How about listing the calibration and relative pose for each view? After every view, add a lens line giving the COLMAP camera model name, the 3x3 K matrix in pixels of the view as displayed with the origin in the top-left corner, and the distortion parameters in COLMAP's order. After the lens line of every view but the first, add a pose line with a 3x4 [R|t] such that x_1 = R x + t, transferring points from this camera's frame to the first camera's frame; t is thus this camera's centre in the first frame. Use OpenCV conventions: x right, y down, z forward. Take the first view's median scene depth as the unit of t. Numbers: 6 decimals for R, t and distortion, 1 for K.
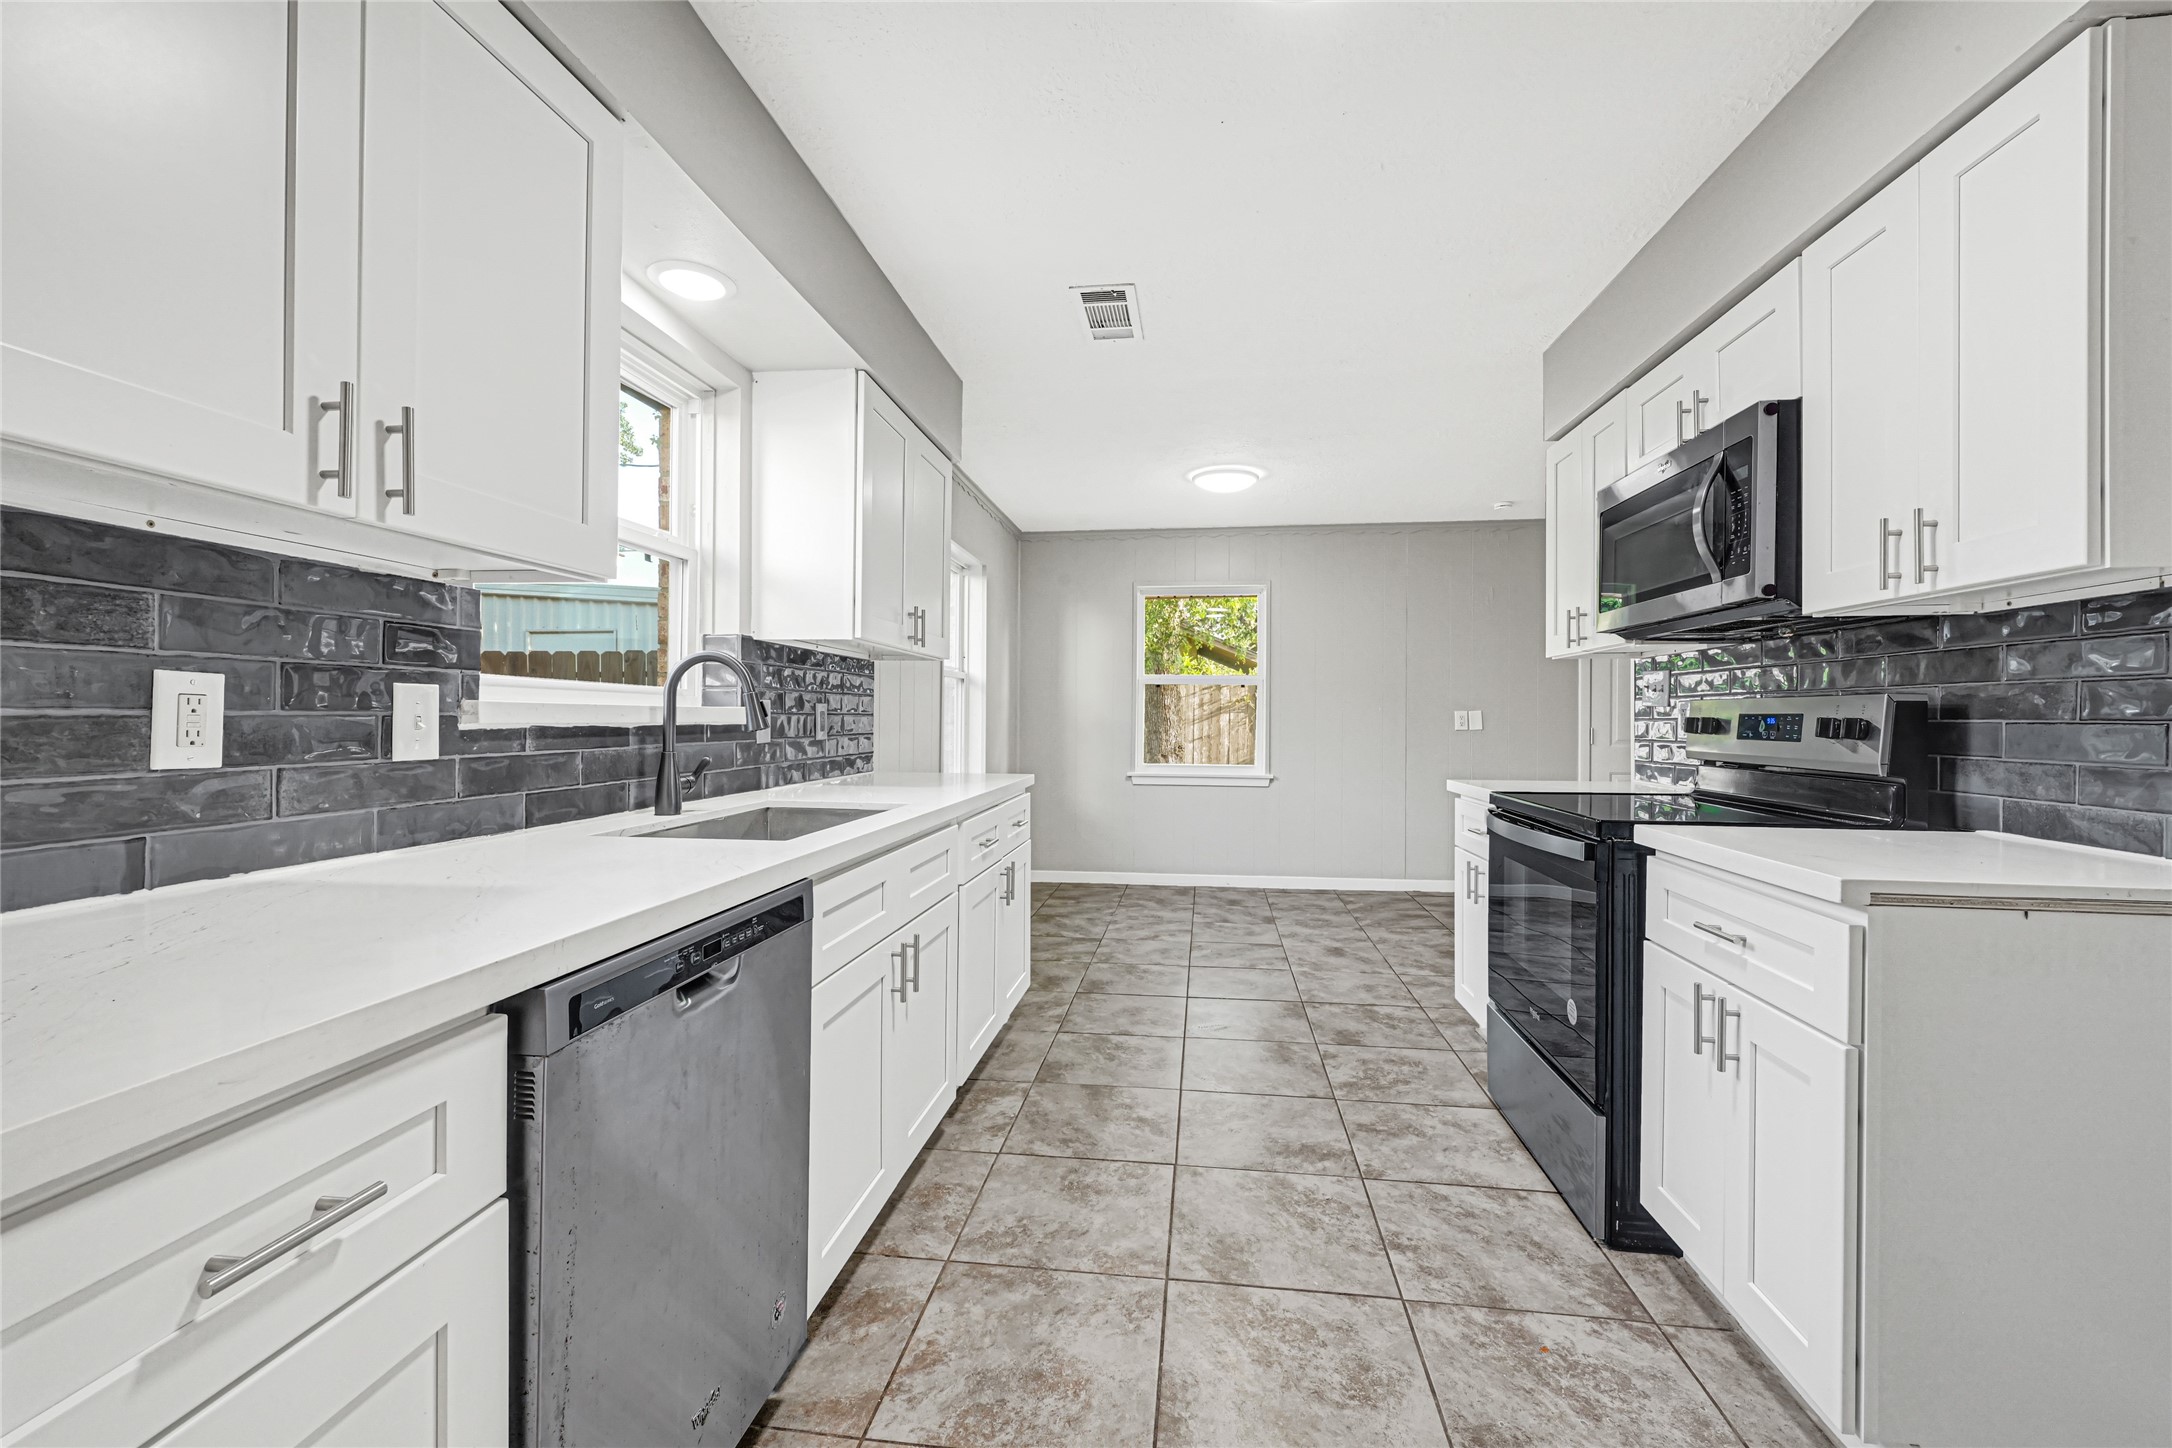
lens RADIAL K [[884.2, 0, 1086.9], [0, 884.2, 716.0], [0, 0, 1]] dist [0.001809, -0.000031]
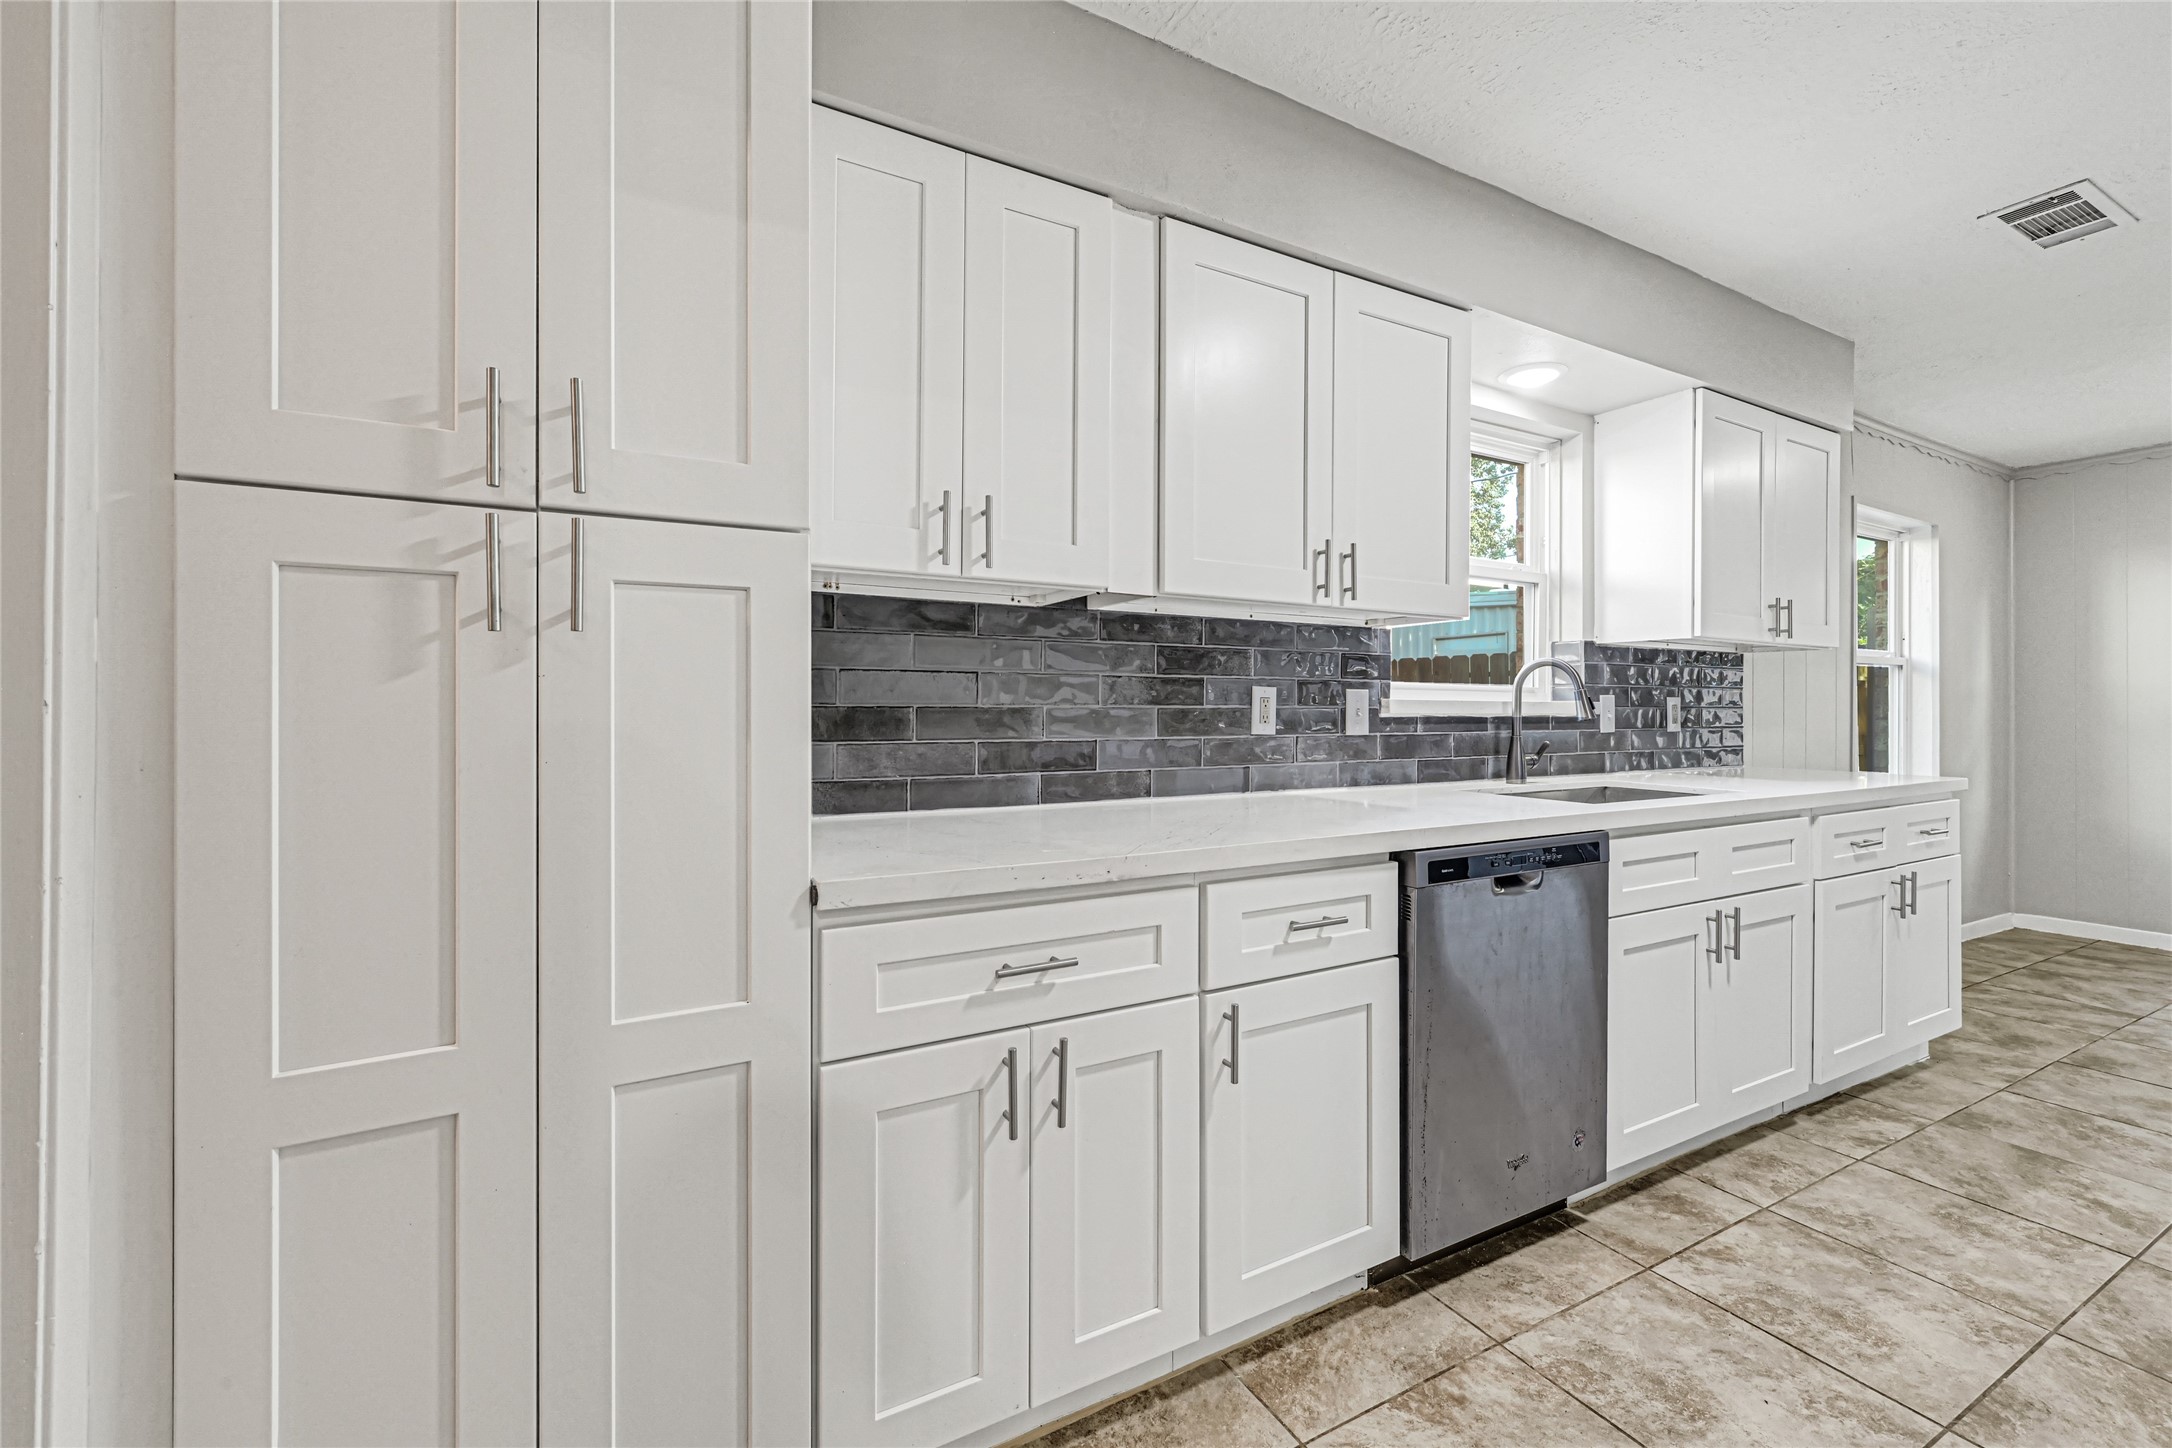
lens RADIAL K [[892.7, 0, 1093.3], [0, 892.7, 701.9], [0, 0, 1]] dist [0.001905, 0.000637]
pose [[0.594115, -0.008915, -0.804331, 0.225622], [0.000324, 0.999941, -0.010844, 0.004094], [0.804380, 0.006182, 0.594083, -0.300571]]
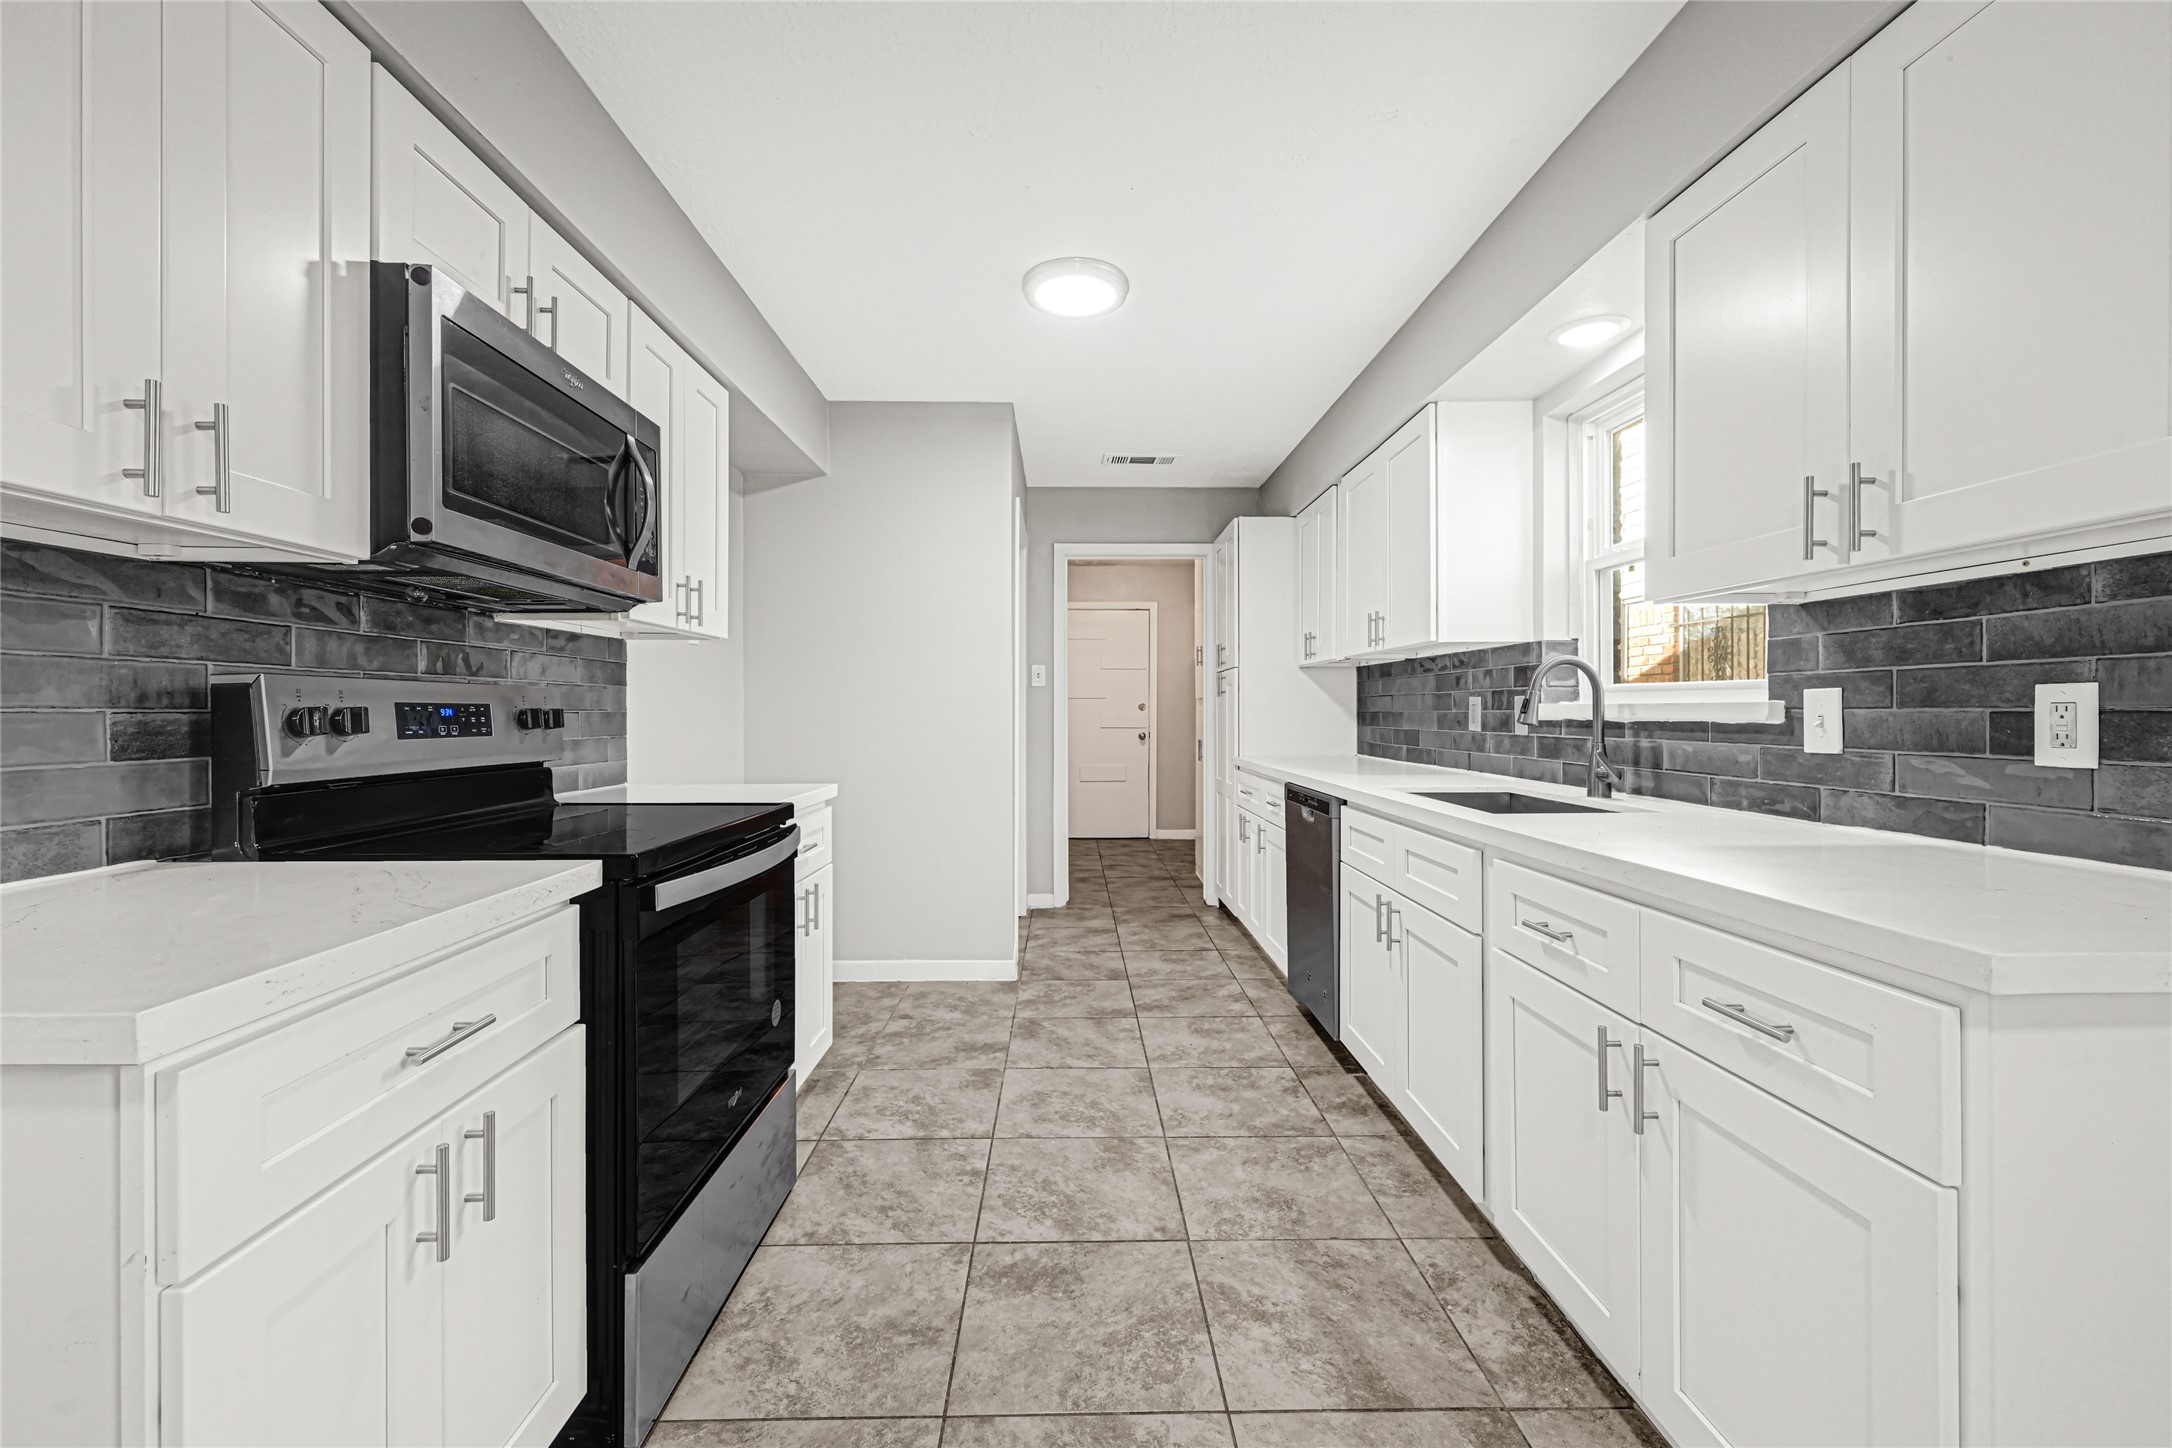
lens RADIAL K [[884.2, 0, 1086.9], [0, 884.2, 716.0], [0, 0, 1]] dist [0.001809, -0.000031]
pose [[-0.987381, -0.004048, -0.158311, 0.375417], [-0.005009, 0.999971, 0.005672, 0.001838], [0.158284, 0.006393, -0.987373, 2.055880]]
